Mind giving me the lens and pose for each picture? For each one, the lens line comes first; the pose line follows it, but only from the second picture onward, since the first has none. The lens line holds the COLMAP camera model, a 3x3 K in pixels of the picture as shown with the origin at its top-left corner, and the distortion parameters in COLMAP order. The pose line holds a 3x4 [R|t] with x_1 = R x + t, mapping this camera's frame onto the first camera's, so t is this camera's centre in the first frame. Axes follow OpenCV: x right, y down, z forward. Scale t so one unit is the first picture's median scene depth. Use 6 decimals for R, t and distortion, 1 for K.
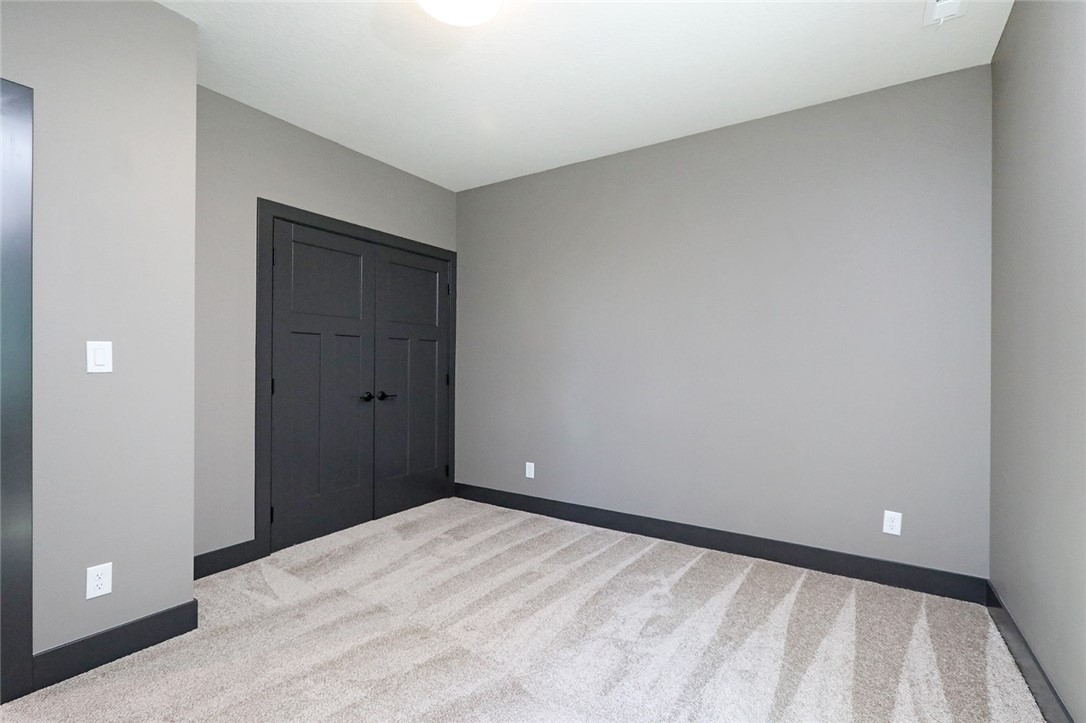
lens RADIAL K [[491.7, 0, 543.0], [0, 491.7, 361.5], [0, 0, 1]] dist [-0.031755, 0.000702]
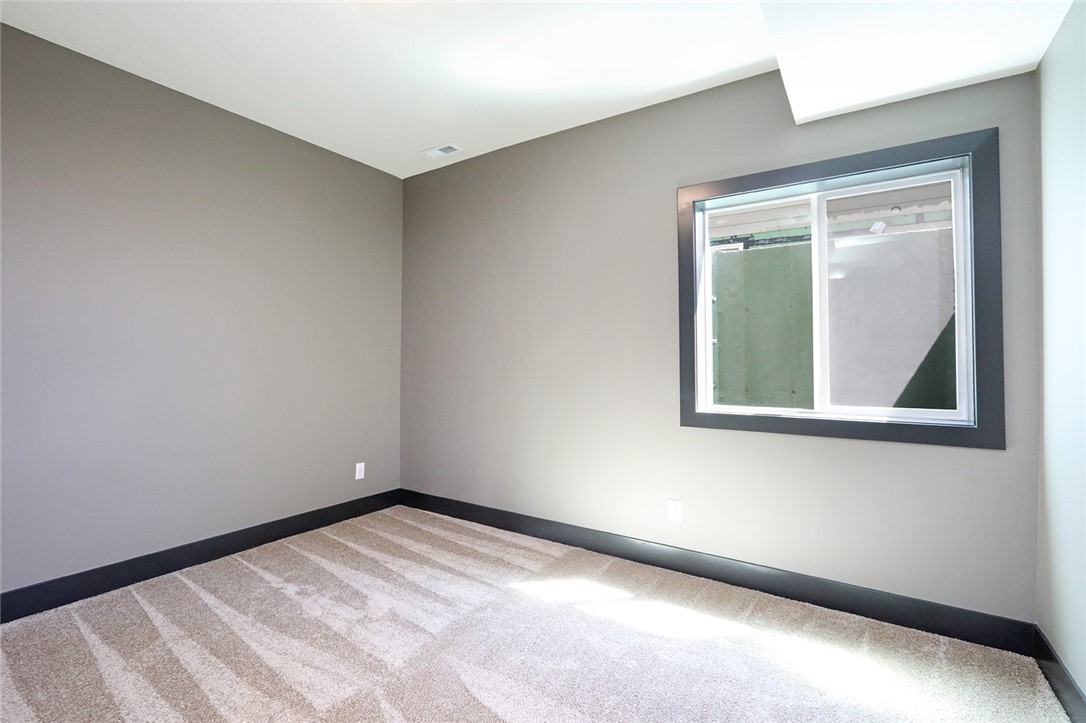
lens RADIAL K [[491.7, 0, 543.0], [0, 491.7, 361.5], [0, 0, 1]] dist [-0.031755, 0.000702]
pose [[0.002855, -0.012515, 0.999918, -0.811484], [-0.001559, 0.999920, 0.012519, 0.001204], [-0.999995, -0.001595, 0.002835, 0.556482]]
